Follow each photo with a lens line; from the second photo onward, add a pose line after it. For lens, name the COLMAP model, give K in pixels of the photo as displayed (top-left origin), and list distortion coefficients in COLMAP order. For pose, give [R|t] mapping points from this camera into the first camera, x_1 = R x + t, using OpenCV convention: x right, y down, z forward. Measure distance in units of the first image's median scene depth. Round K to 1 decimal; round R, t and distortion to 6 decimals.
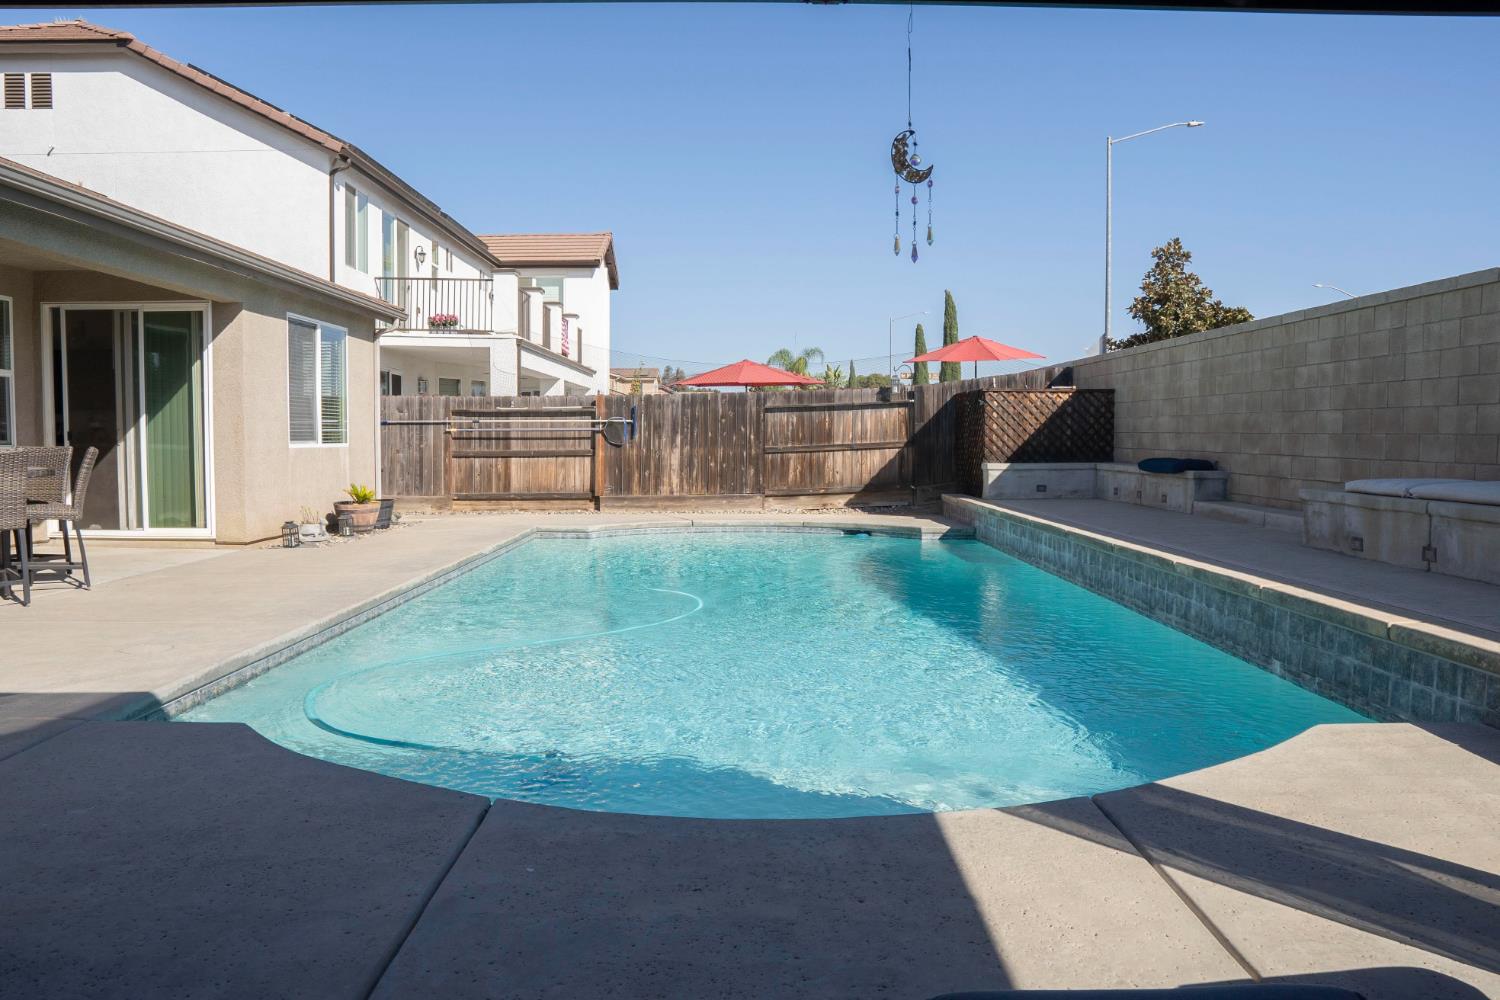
lens RADIAL K [[1055.8, 0, 745.7], [0, 1055.8, 498.5], [0, 0, 1]] dist [-0.114069, 0.075216]
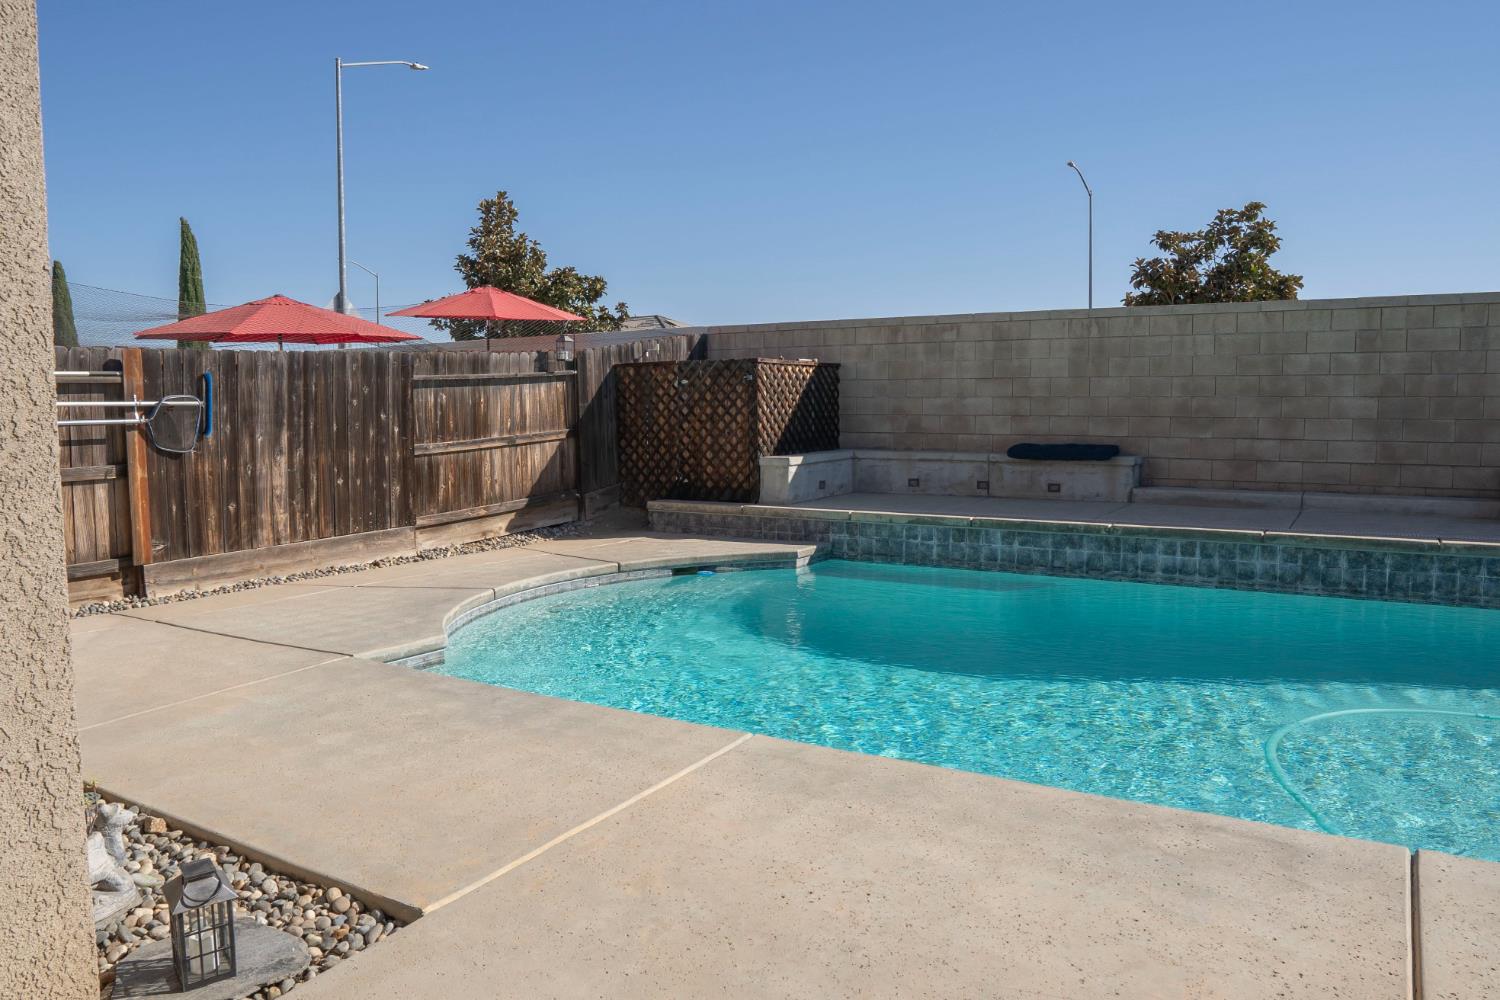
lens RADIAL K [[1059.1, 0, 736.4], [0, 1059.1, 494.7], [0, 0, 1]] dist [-0.114837, 0.077697]
pose [[0.535130, -0.074919, 0.841441, -0.439827], [0.056841, 0.996996, 0.052620, -0.048947], [-0.842855, 0.019670, 0.537781, 0.613459]]
